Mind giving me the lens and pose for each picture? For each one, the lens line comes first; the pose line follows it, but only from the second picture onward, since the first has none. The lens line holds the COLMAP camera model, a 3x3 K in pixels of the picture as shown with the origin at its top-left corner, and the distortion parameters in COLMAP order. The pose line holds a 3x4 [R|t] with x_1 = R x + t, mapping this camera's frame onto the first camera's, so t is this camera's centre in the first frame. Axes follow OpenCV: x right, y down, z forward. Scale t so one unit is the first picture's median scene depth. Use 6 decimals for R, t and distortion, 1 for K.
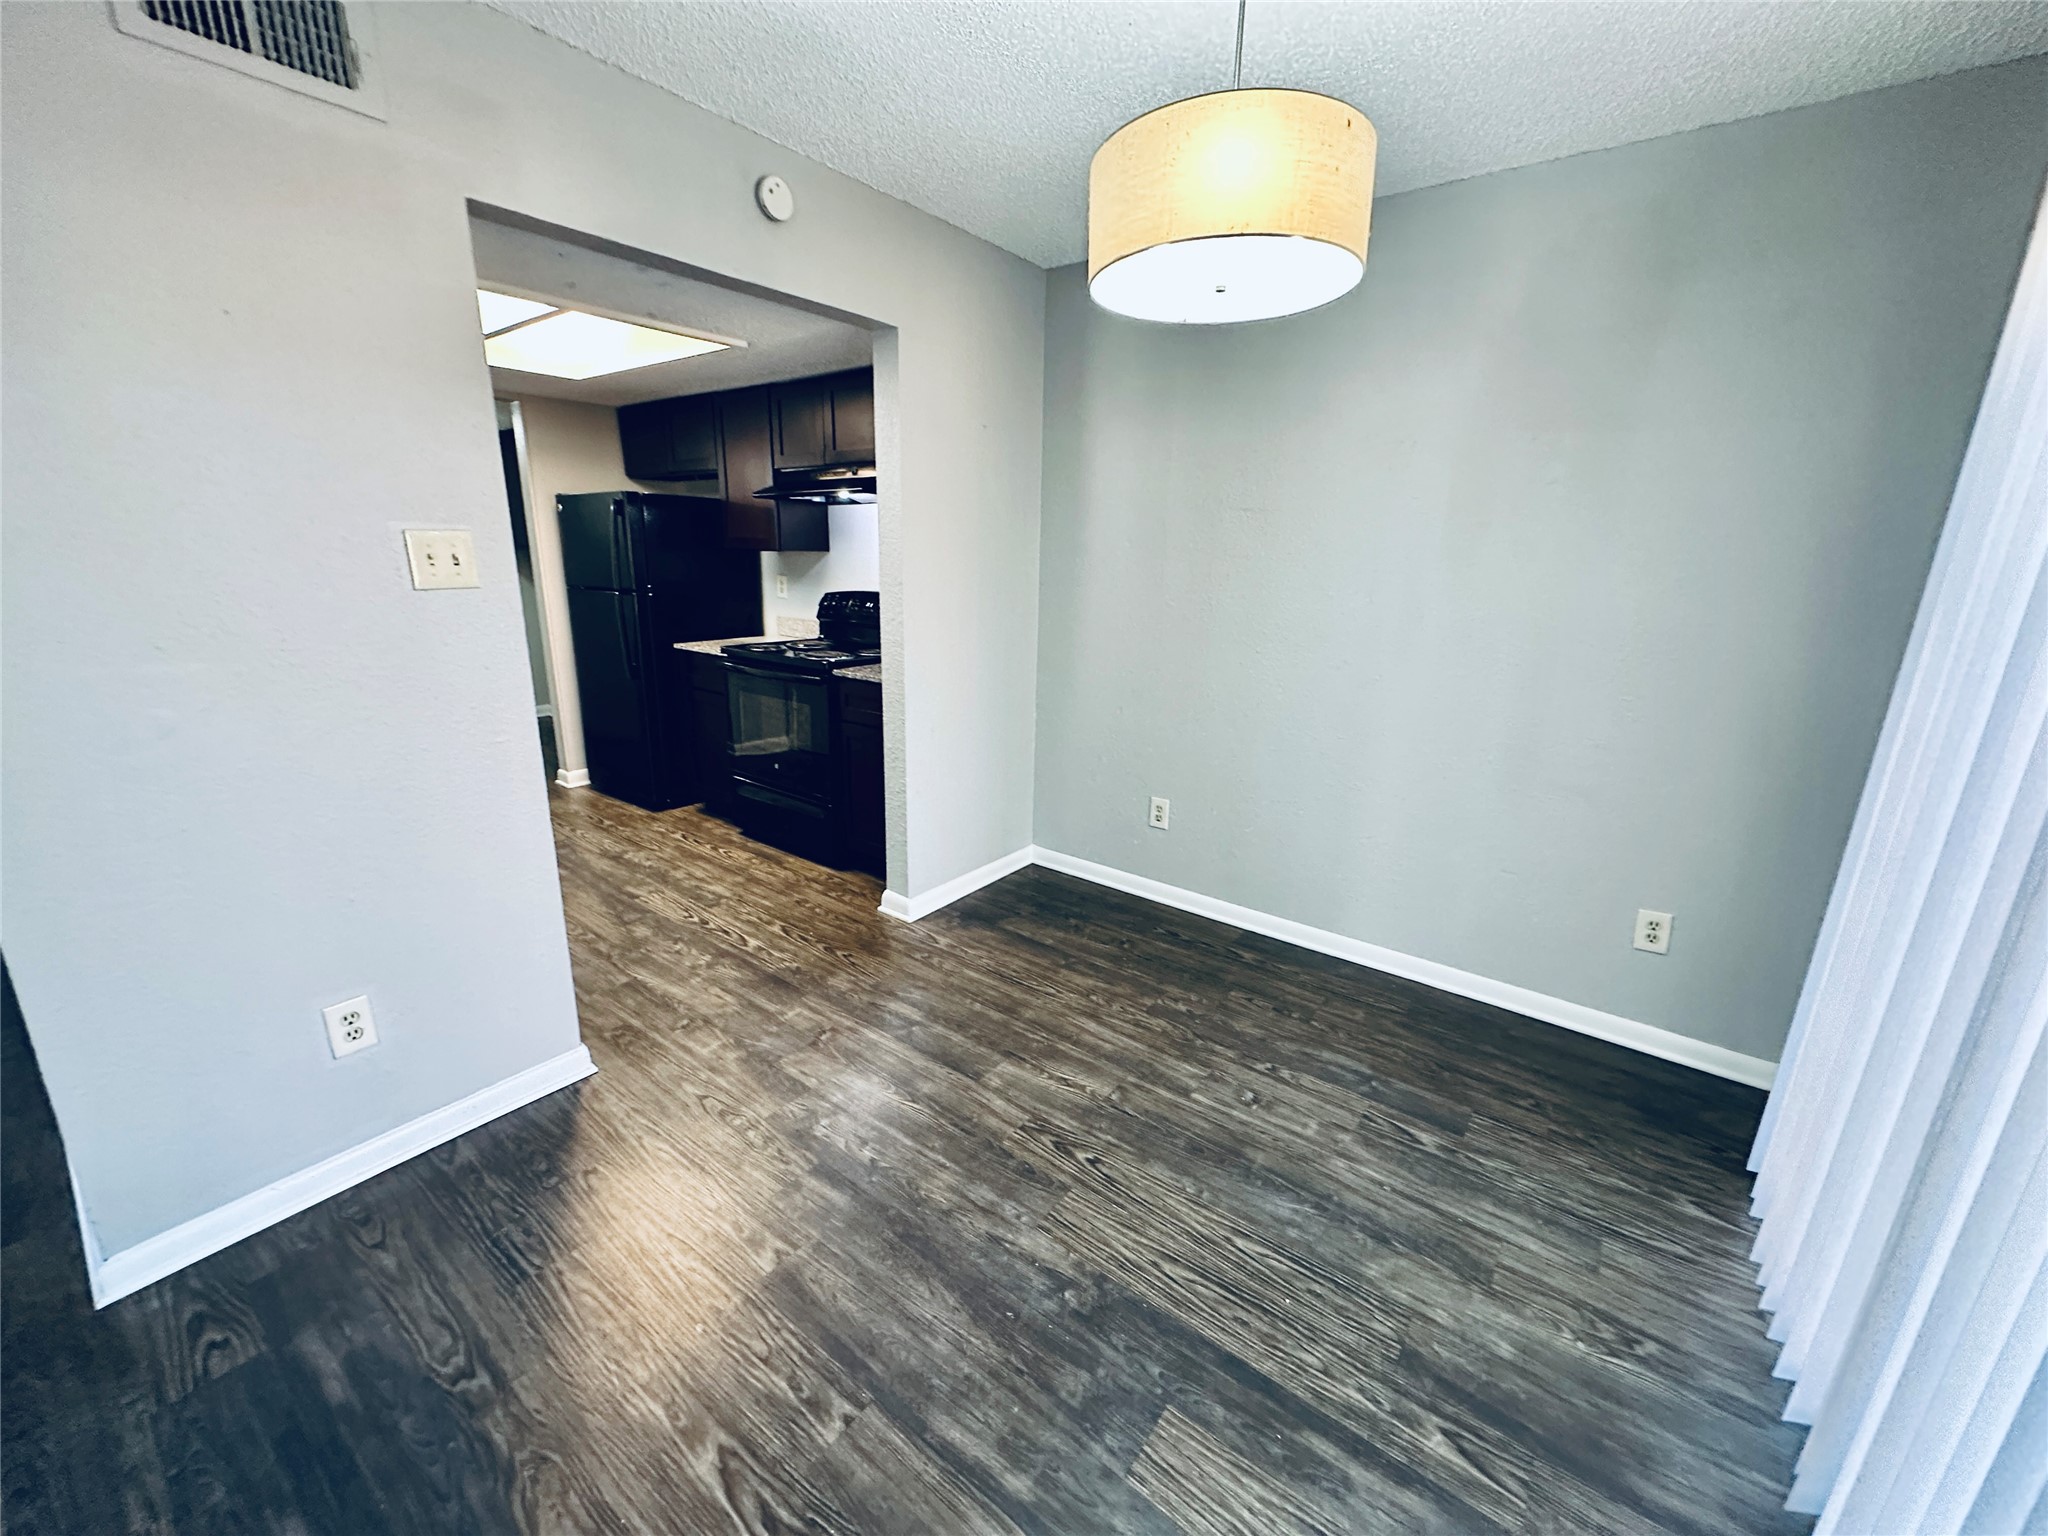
lens RADIAL K [[813.9, 0, 1024.0], [0, 813.9, 768.0], [0, 0, 1]] dist [-0.000092, 0.000286]
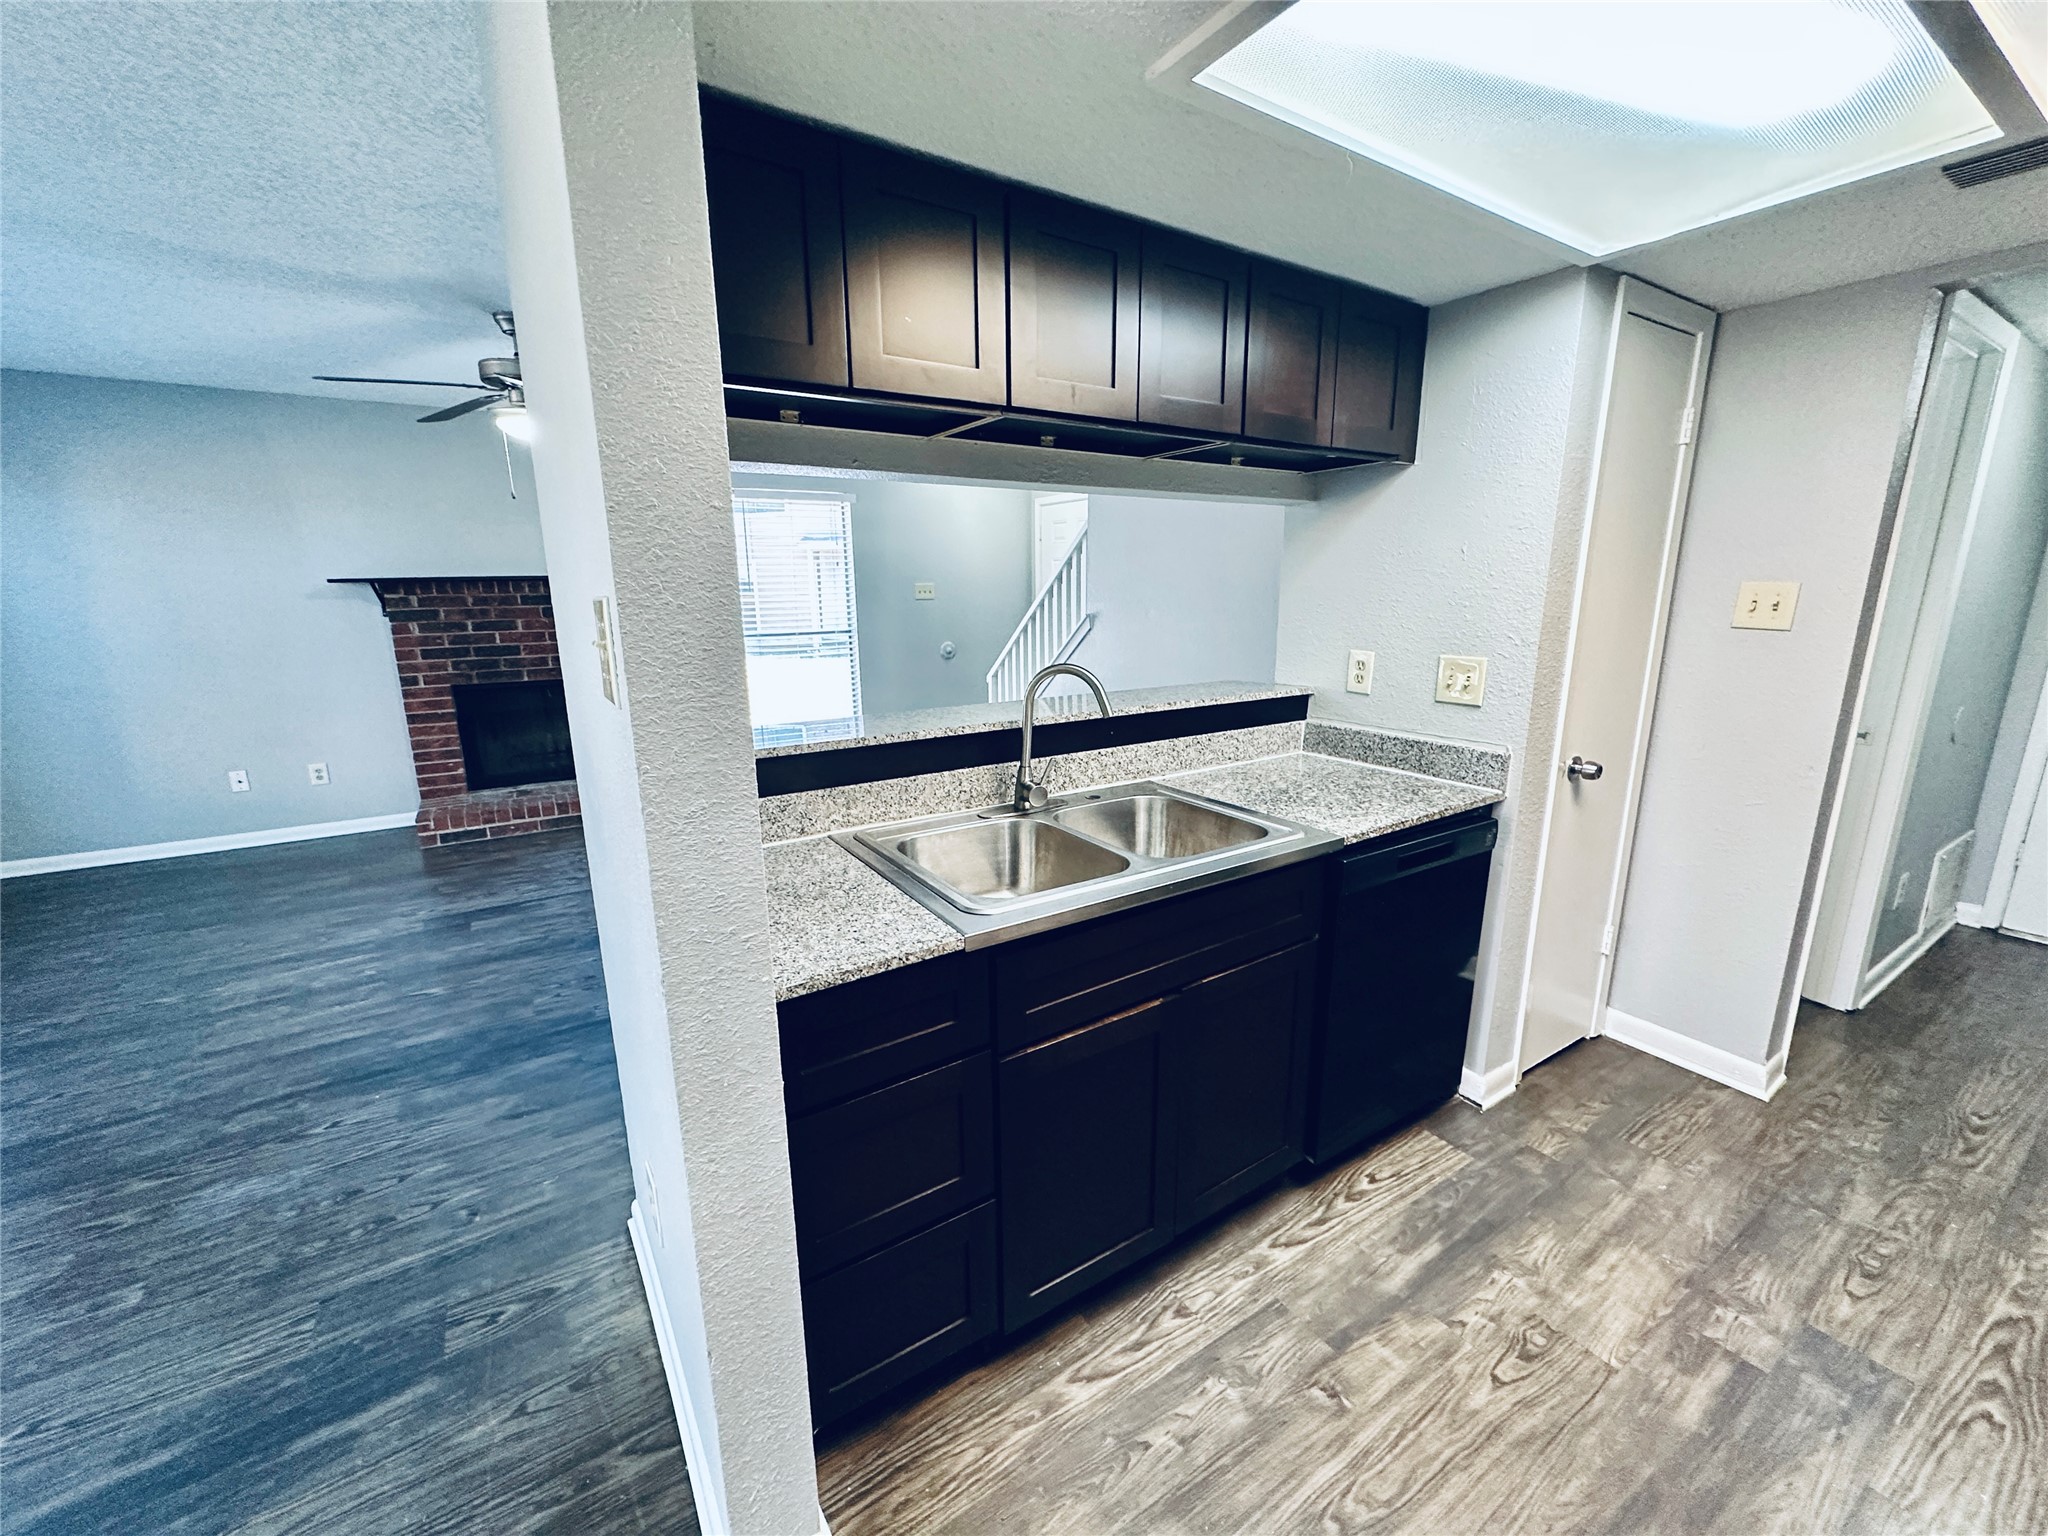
lens RADIAL K [[818.3, 0, 1021.6], [0, 818.3, 765.5], [0, 0, 1]] dist [-0.001653, 0.000181]
pose [[-0.339049, 0.189355, -0.921515, -0.200714], [-0.248281, 0.926796, 0.281789, -0.282570], [0.907415, 0.324335, -0.267217, 0.989234]]
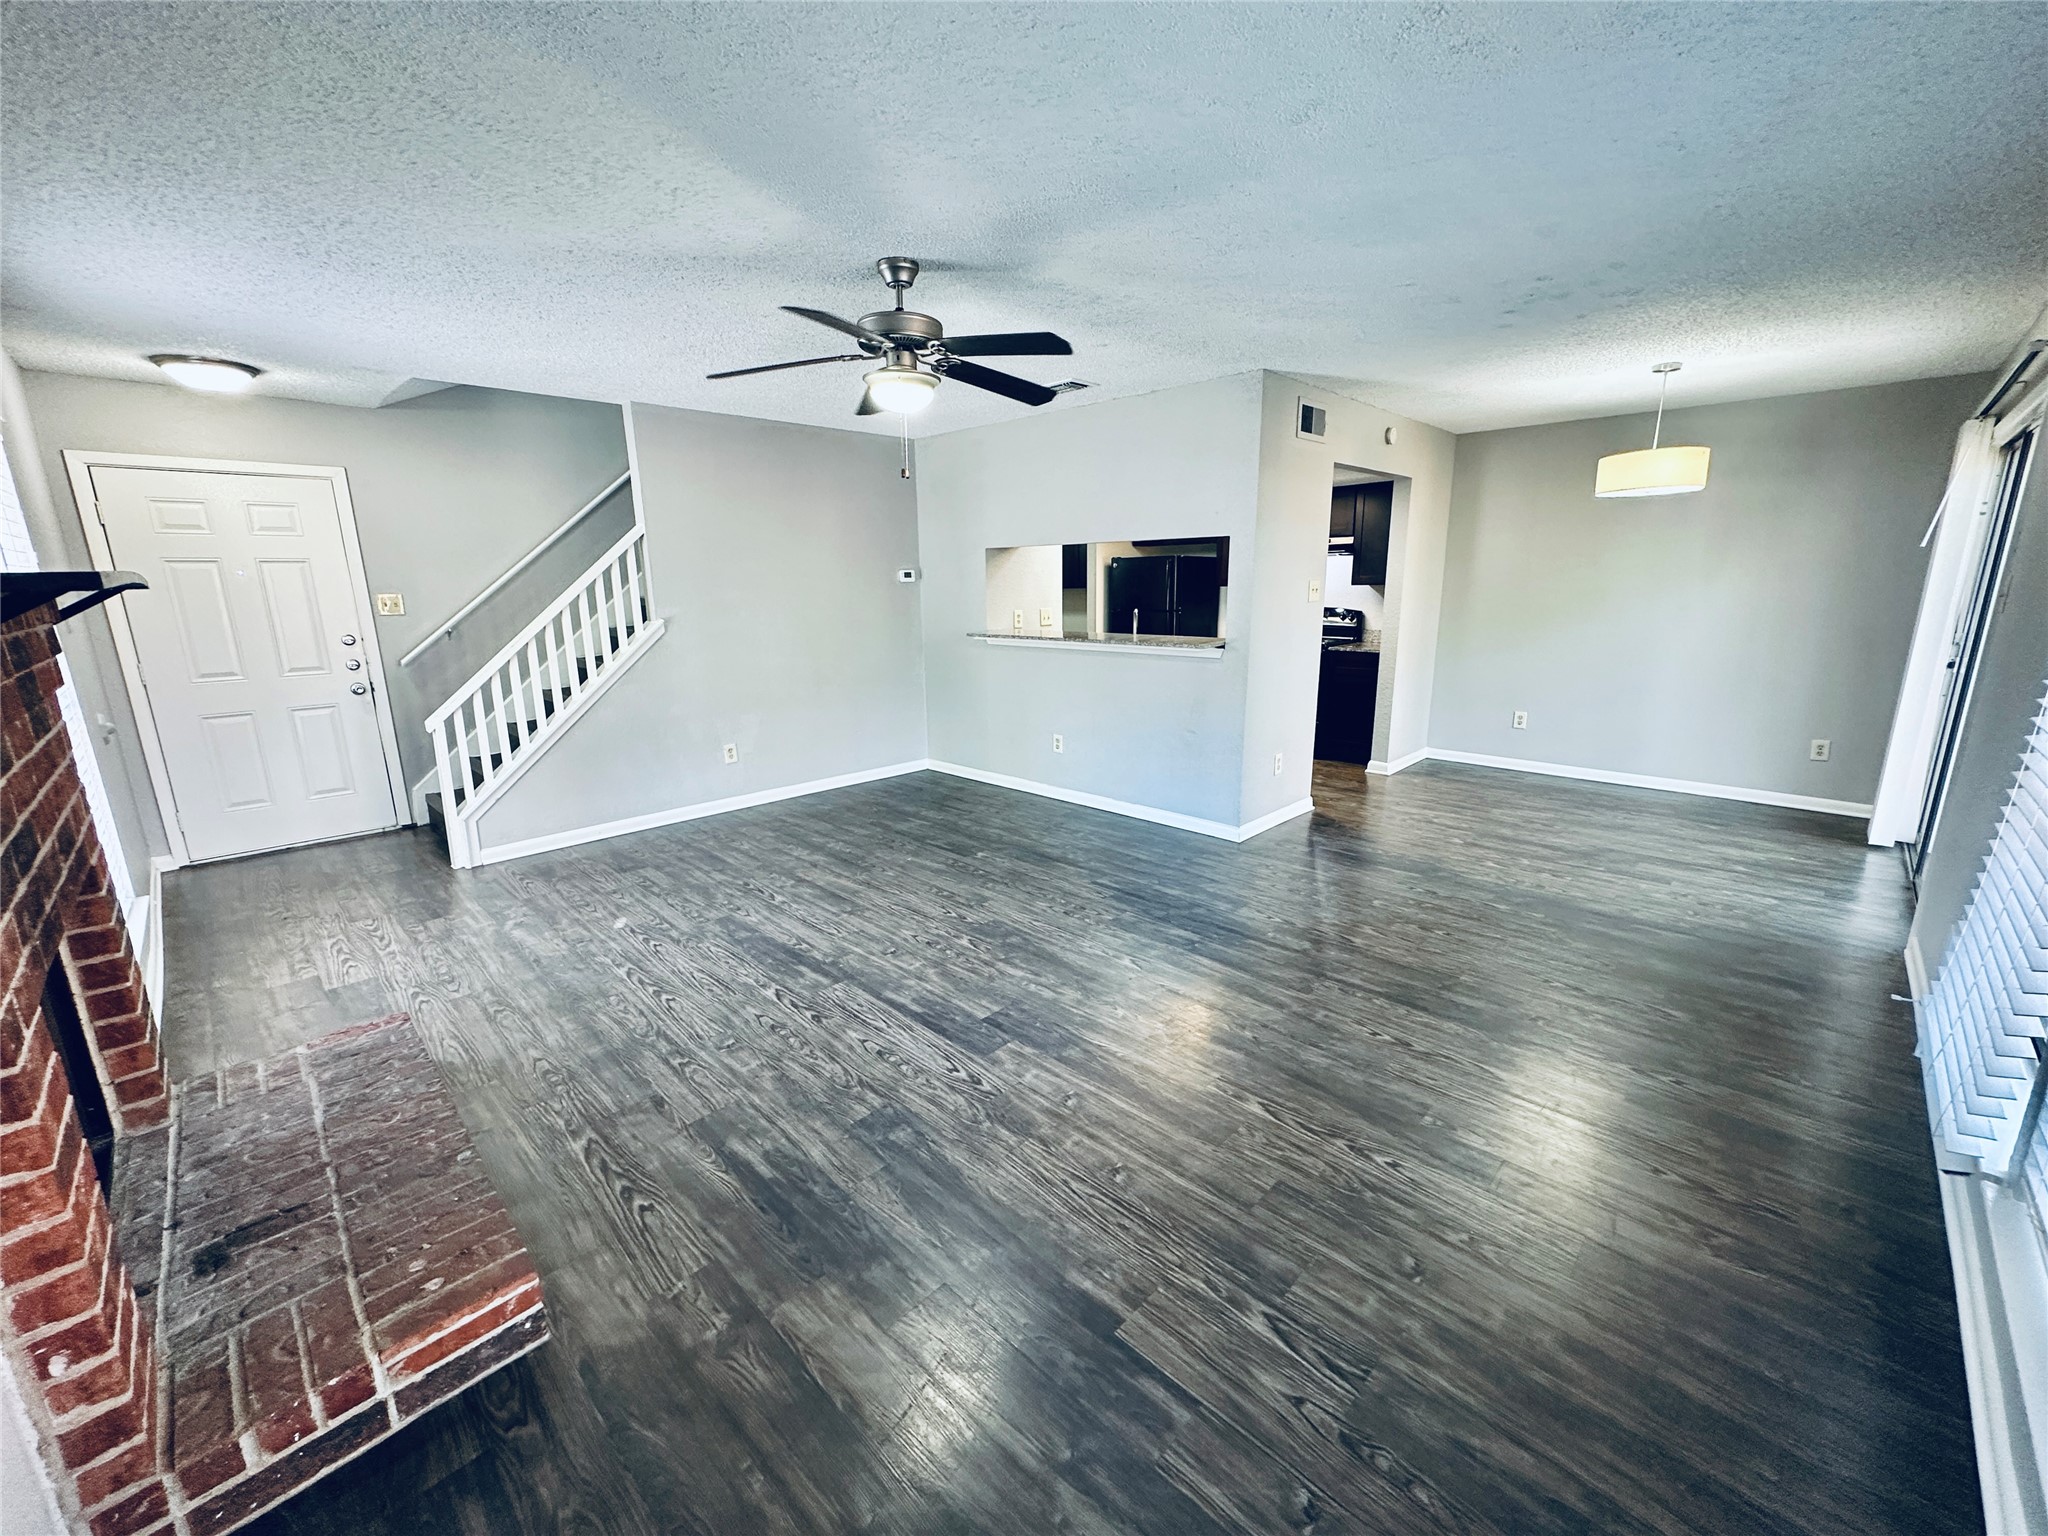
lens RADIAL K [[815.5, 0, 1022.4], [0, 815.5, 766.1], [0, 0, 1]] dist [-0.002968, 0.000201]
pose [[0.991791, -0.006542, -0.127704, -0.930423], [0.001262, 0.999143, -0.041381, 0.306868], [0.127865, 0.040880, 0.990949, -1.247350]]
